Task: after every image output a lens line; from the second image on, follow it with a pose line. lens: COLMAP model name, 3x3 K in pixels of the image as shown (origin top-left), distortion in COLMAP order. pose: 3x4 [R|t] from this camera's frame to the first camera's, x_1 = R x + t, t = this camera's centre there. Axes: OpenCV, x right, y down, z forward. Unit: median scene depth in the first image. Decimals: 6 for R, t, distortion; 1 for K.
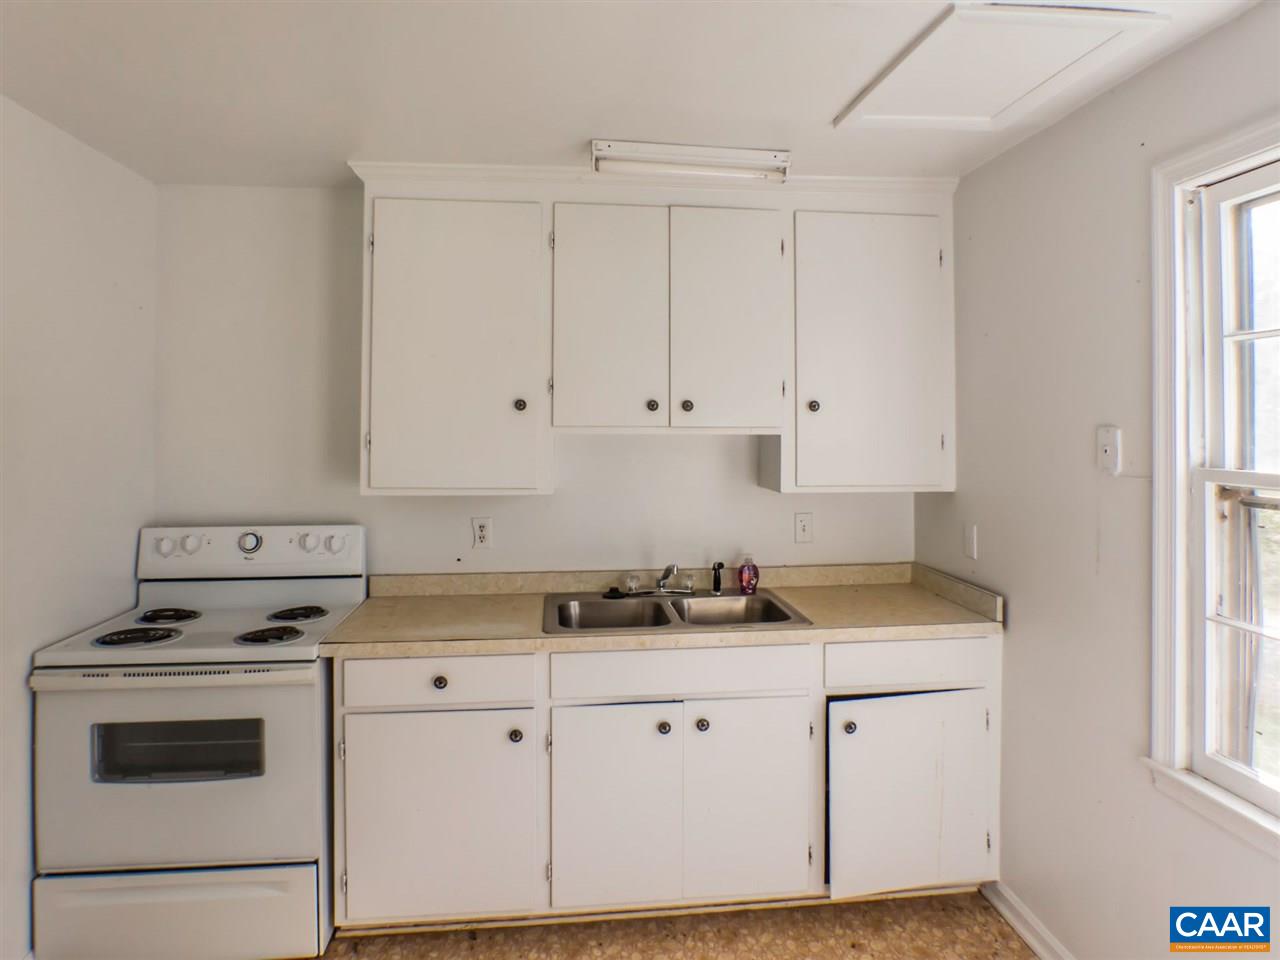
lens RADIAL K [[800.3, 0, 643.3], [0, 800.3, 415.4], [0, 0, 1]] dist [-0.068754, 0.034978]
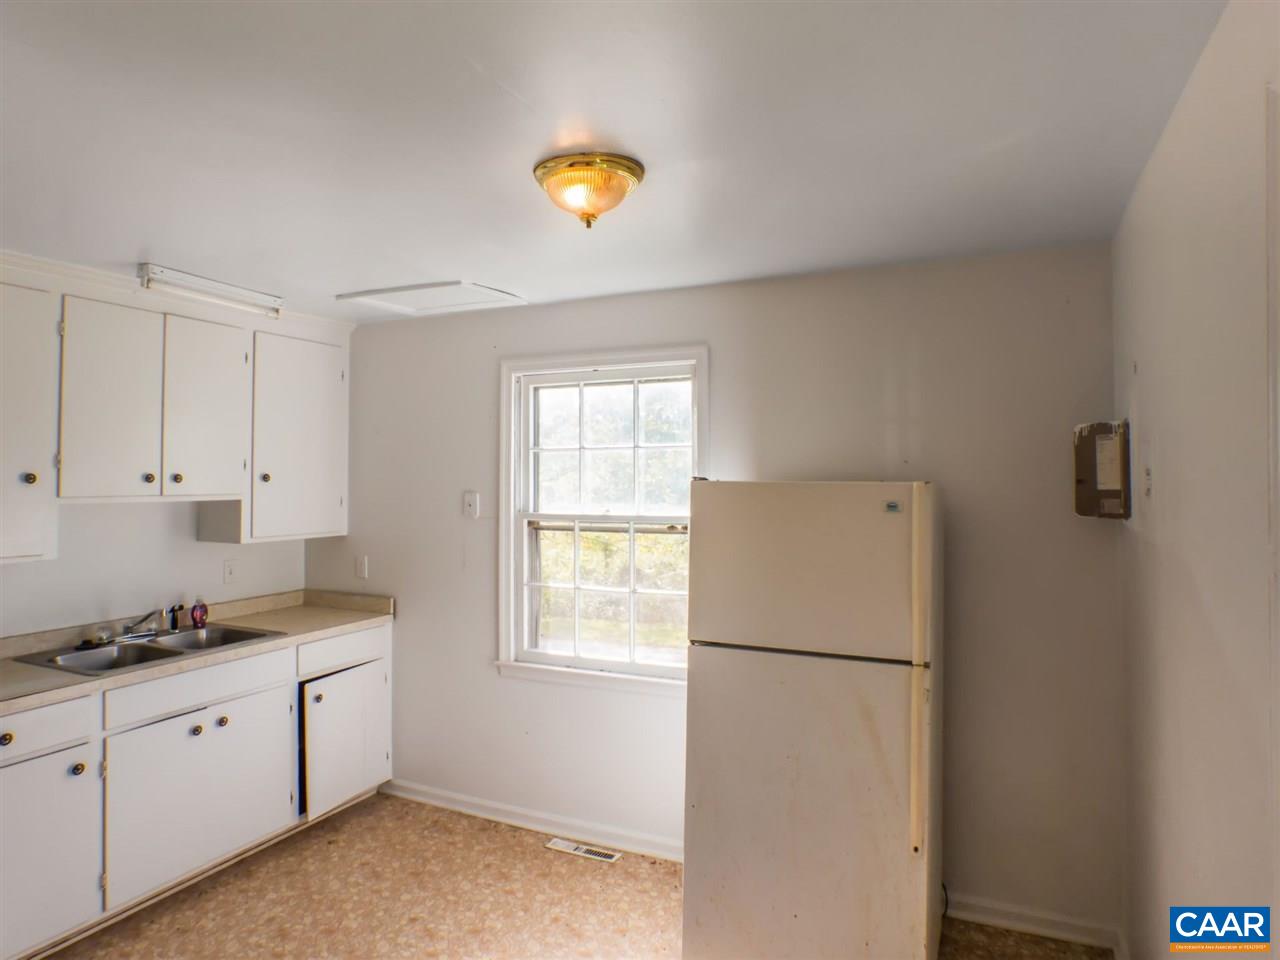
lens RADIAL K [[783.7, 0, 633.2], [0, 783.7, 469.3], [0, 0, 1]] dist [-0.032503, 0.005563]
pose [[0.528593, 0.006852, 0.848847, -0.654517], [-0.009610, 0.999952, -0.002088, -0.033245], [-0.848821, -0.007053, 0.528634, -0.257155]]
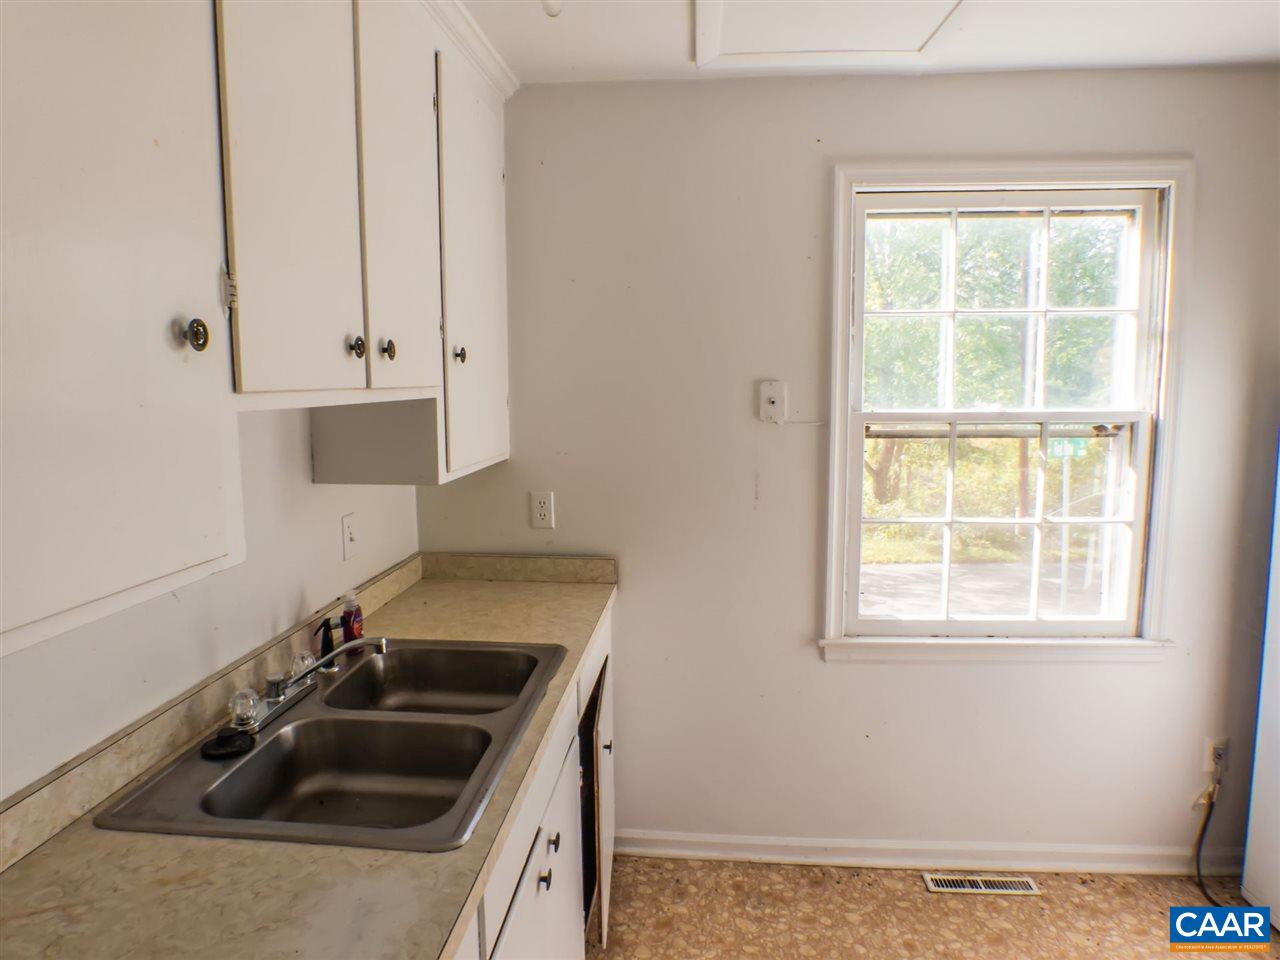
lens RADIAL K [[797.1, 0, 652.7], [0, 797.1, 478.7], [0, 0, 1]] dist [-0.059524, 0.027255]
pose [[0.200038, -0.126243, 0.971621, -0.502207], [-0.003692, 0.991560, 0.129594, 0.005194], [-0.979781, -0.029511, 0.197884, 0.786685]]
